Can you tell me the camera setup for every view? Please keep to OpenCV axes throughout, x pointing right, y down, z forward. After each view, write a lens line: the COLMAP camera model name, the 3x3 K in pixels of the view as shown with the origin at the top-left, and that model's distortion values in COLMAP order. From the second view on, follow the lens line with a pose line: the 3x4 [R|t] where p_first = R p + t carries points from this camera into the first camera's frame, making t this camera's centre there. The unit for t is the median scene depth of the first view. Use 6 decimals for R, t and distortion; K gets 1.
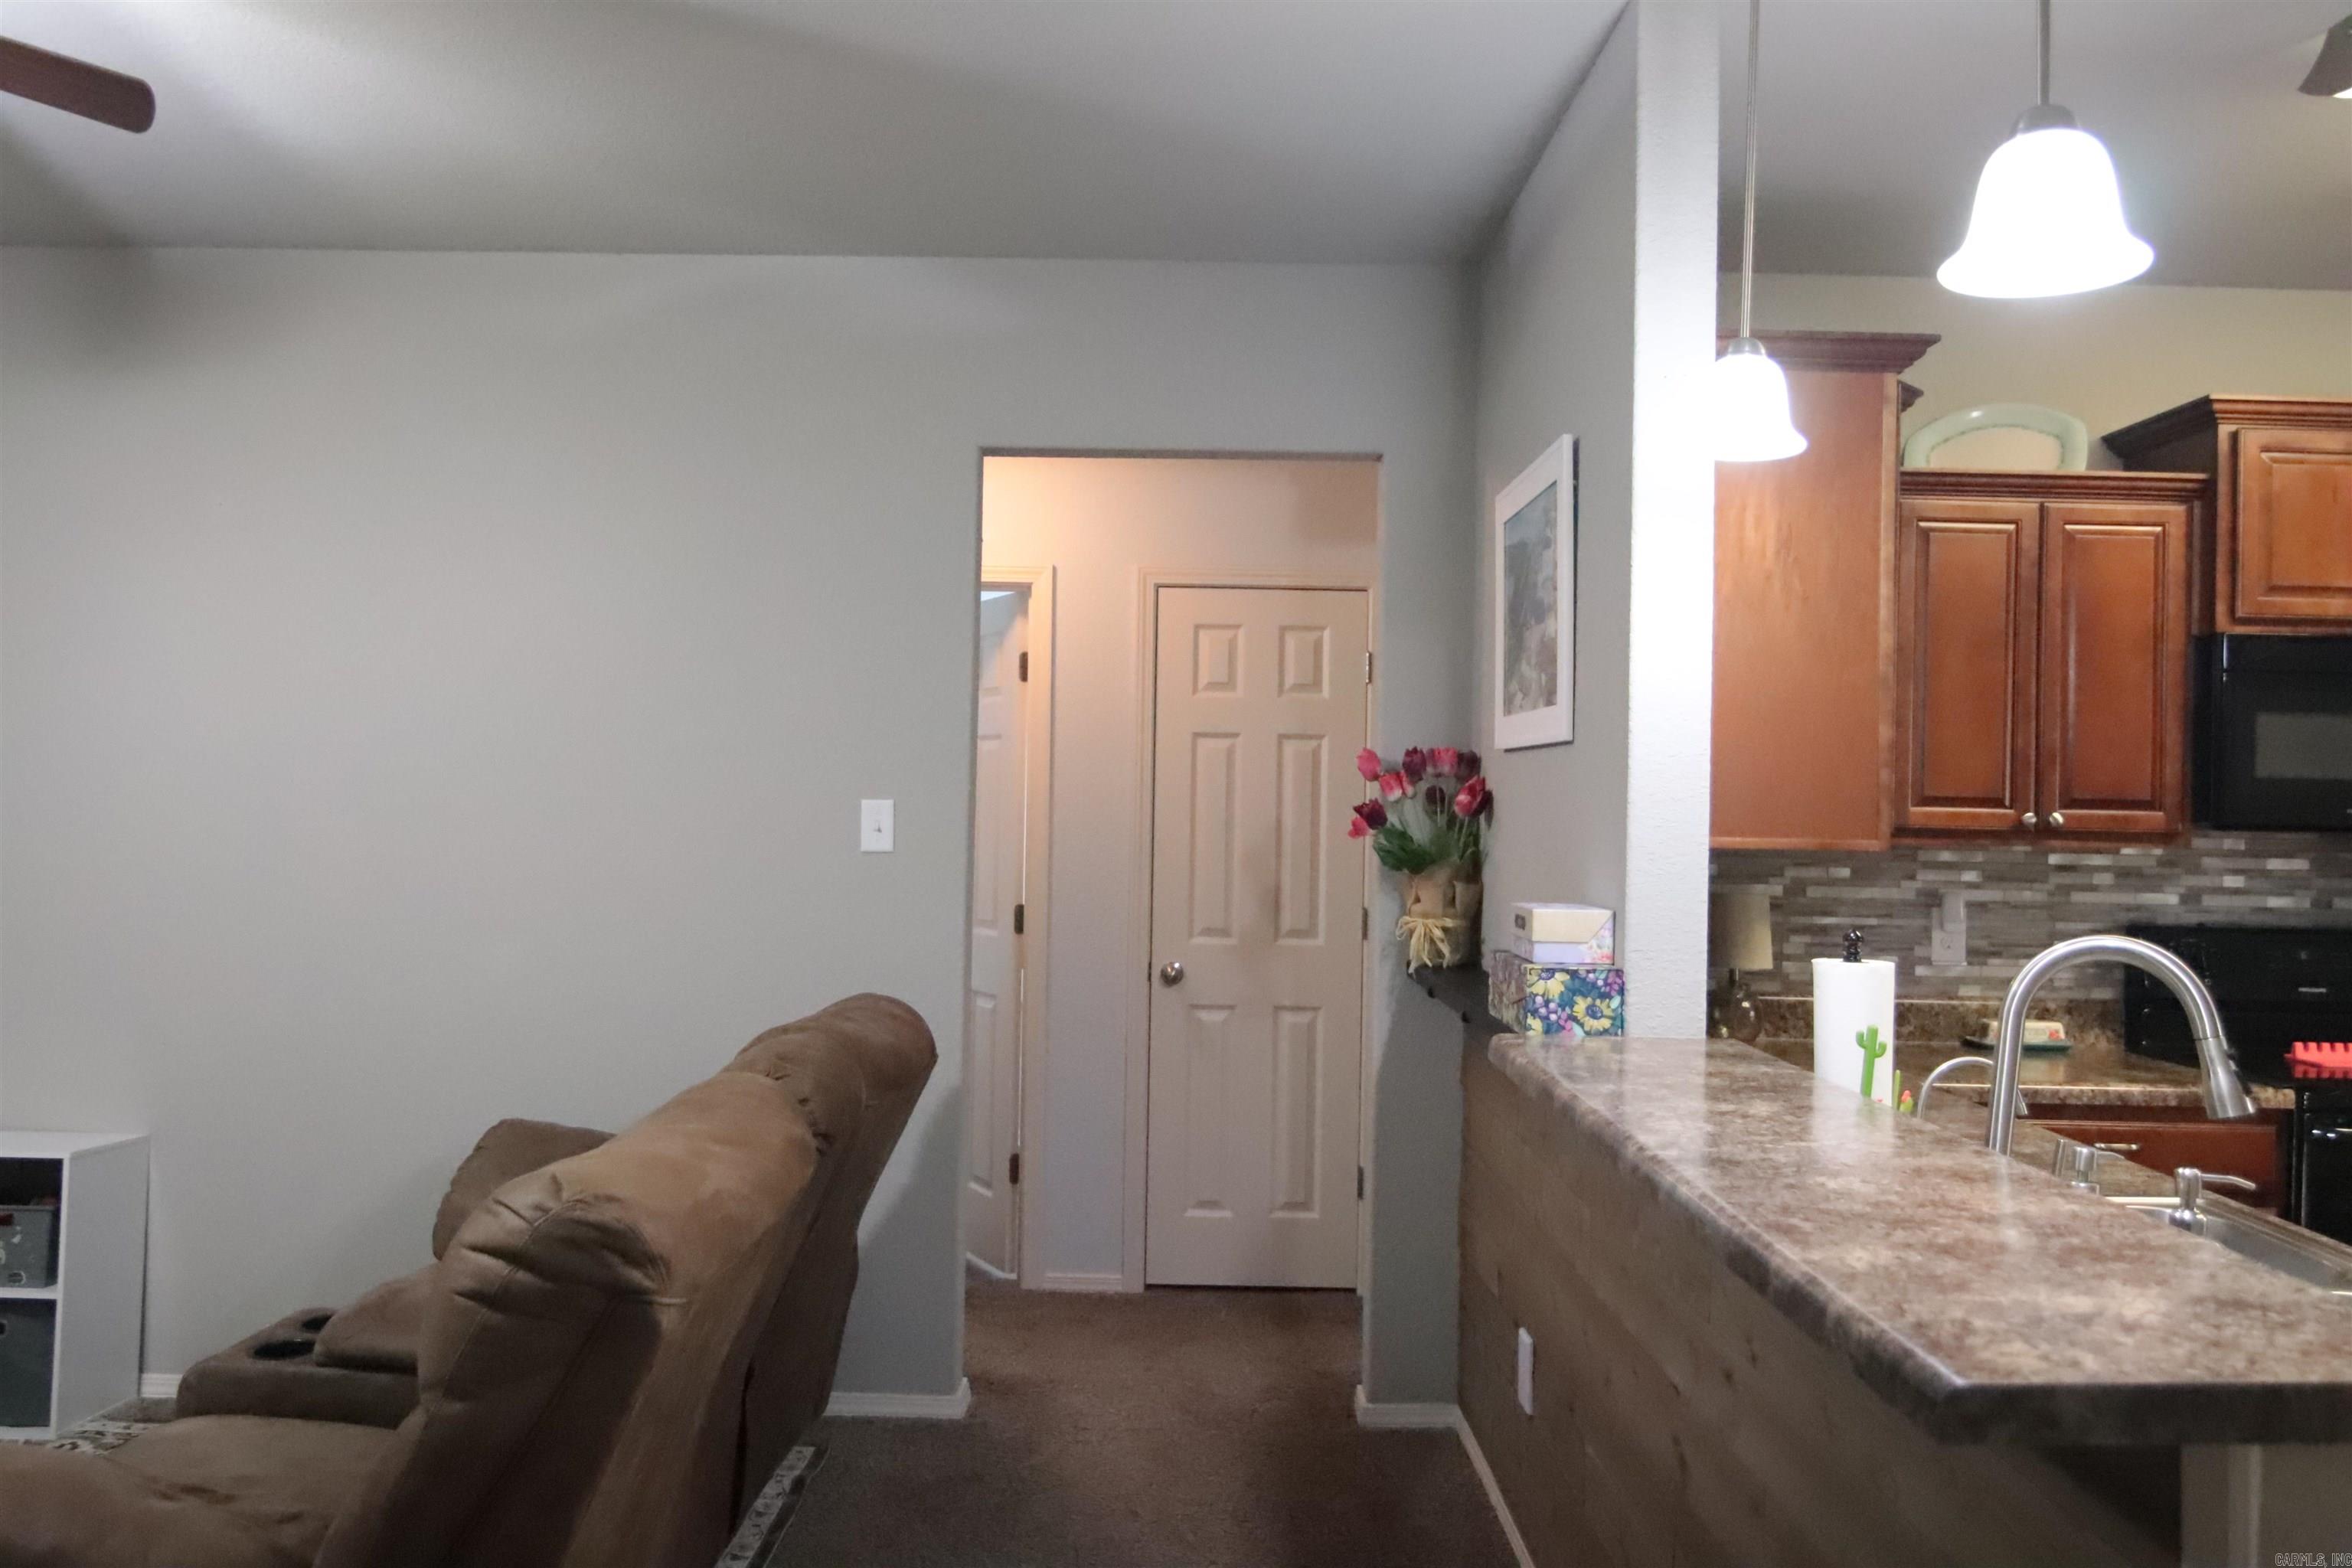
lens RADIAL K [[1731.6, 0, 1165.4], [0, 1731.6, 784.1], [0, 0, 1]] dist [-0.022201, 0.001008]
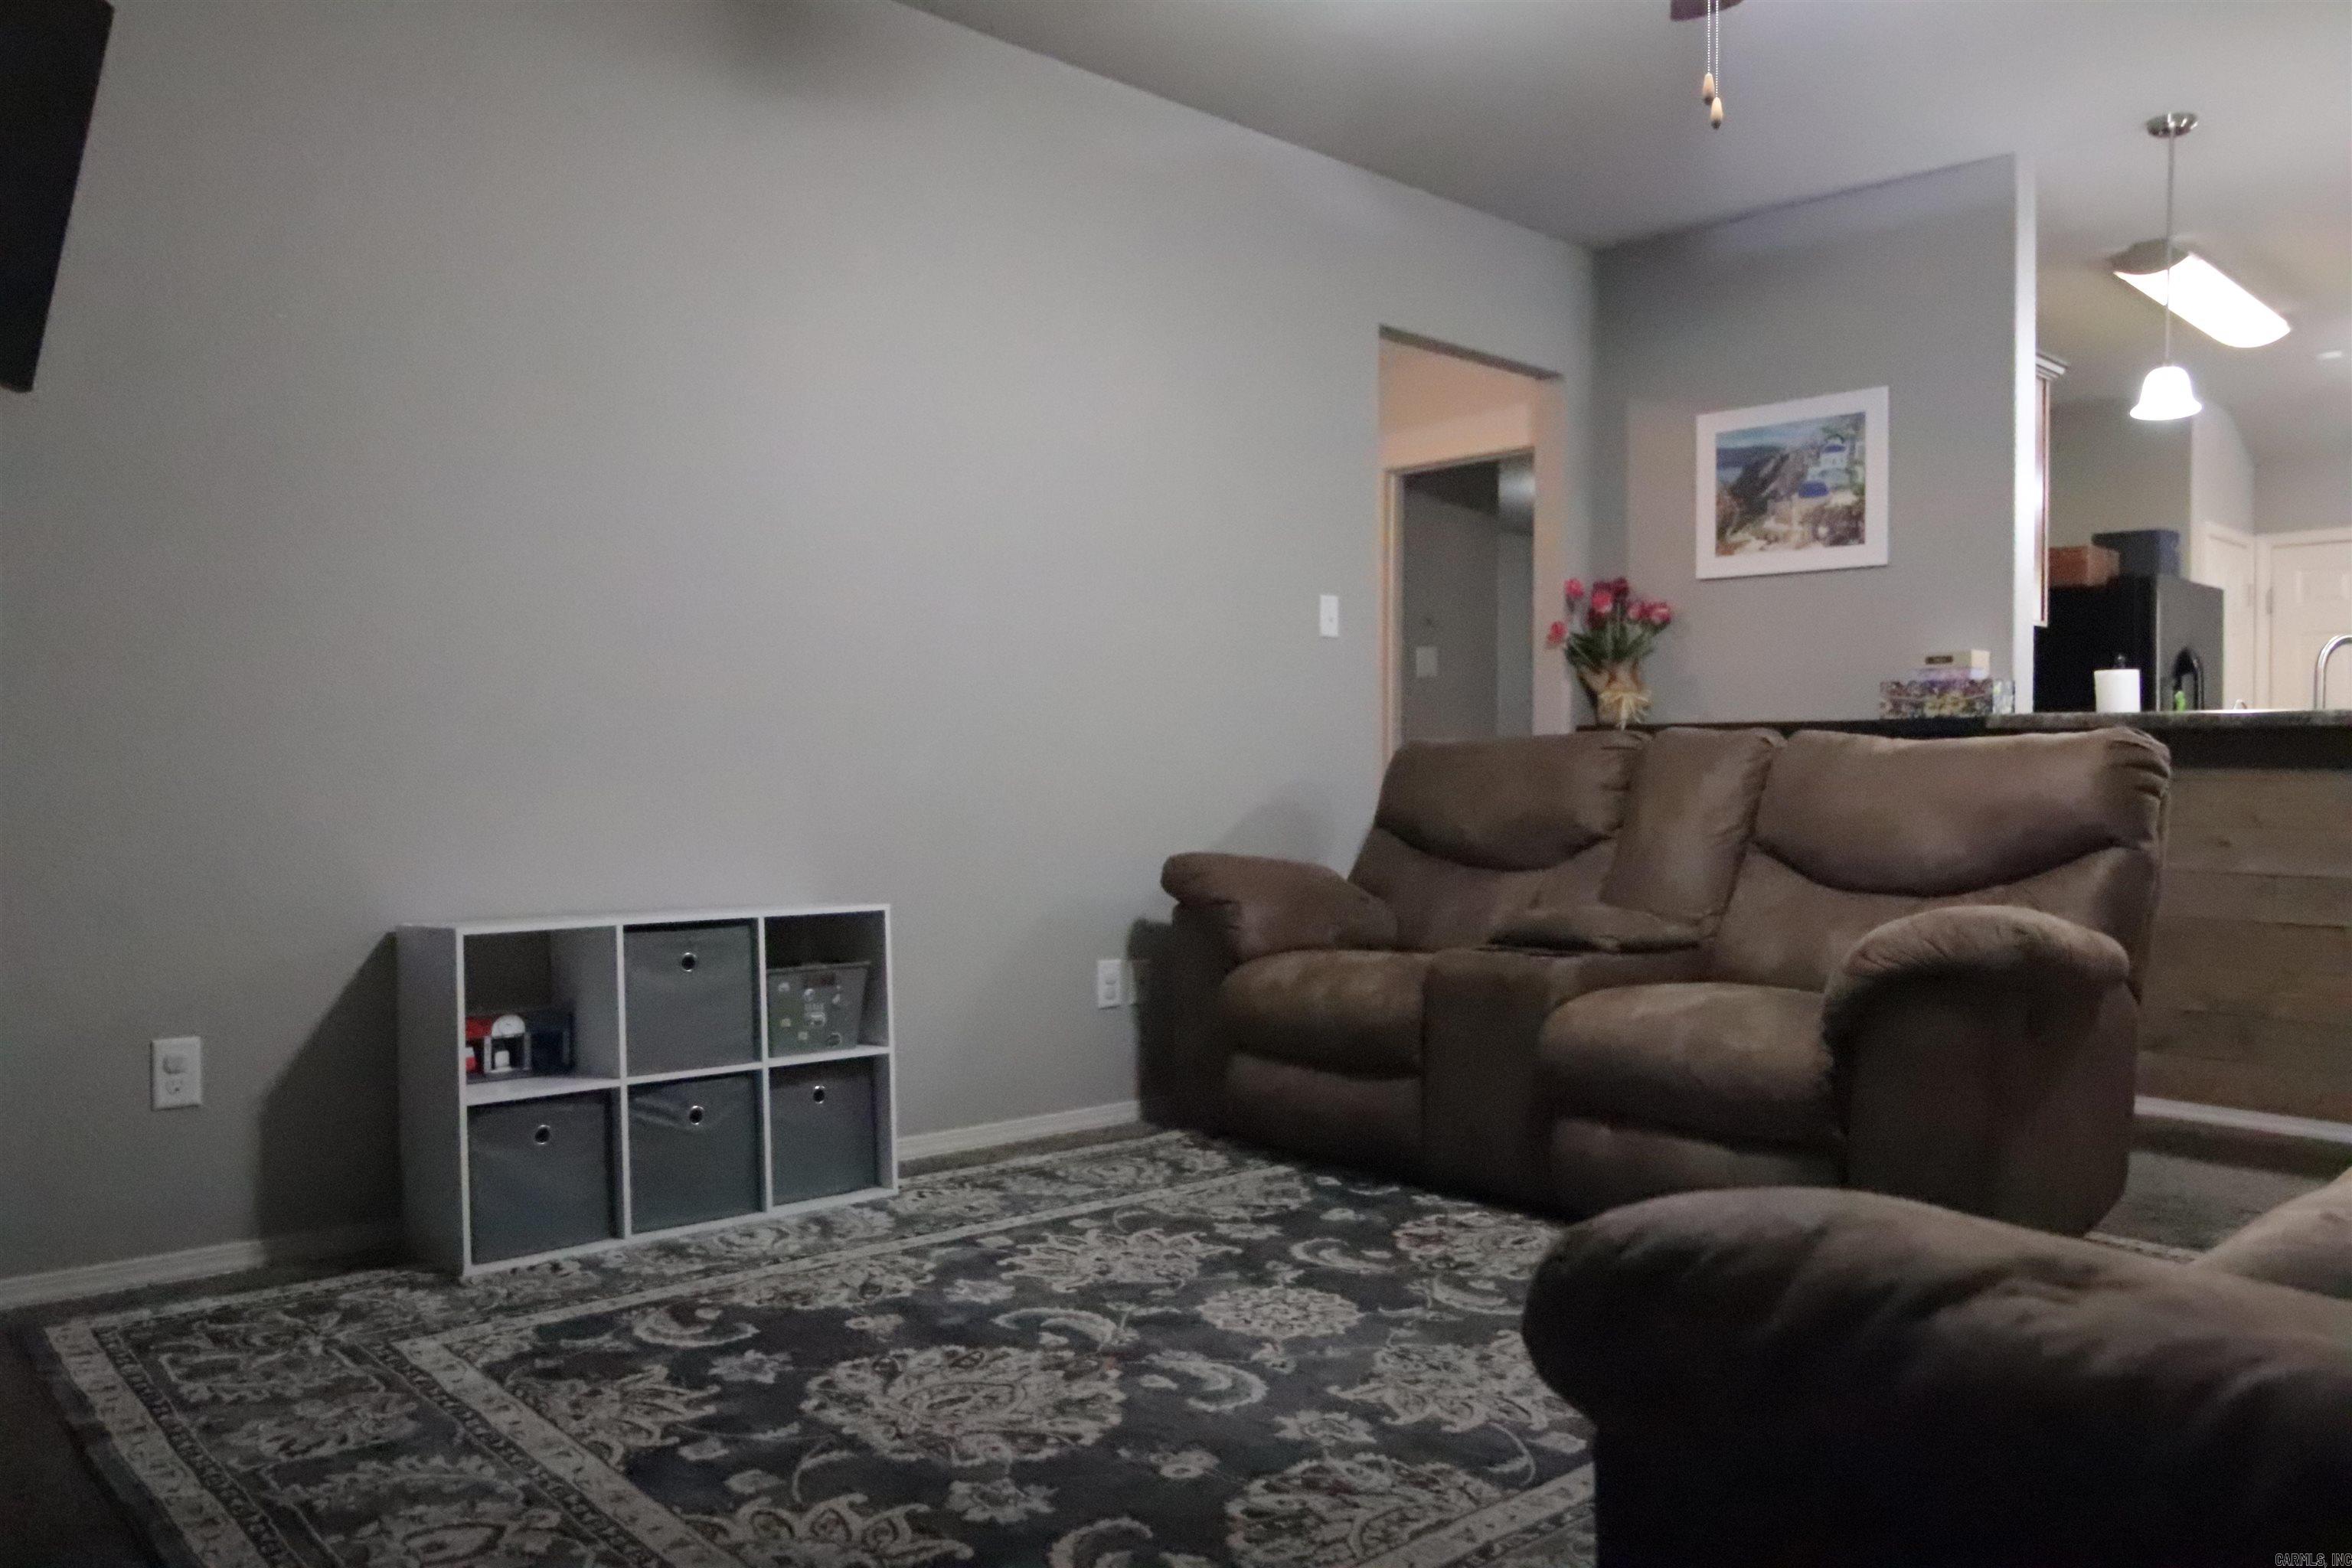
lens RADIAL K [[1731.6, 0, 1175.0], [0, 1731.6, 780.2], [0, 0, 1]] dist [-0.022201, 0.001008]
pose [[0.742065, -0.017423, 0.670101, -1.174332], [0.000477, 0.999676, 0.025464, 0.118890], [-0.670328, -0.018576, 0.741833, 0.160726]]
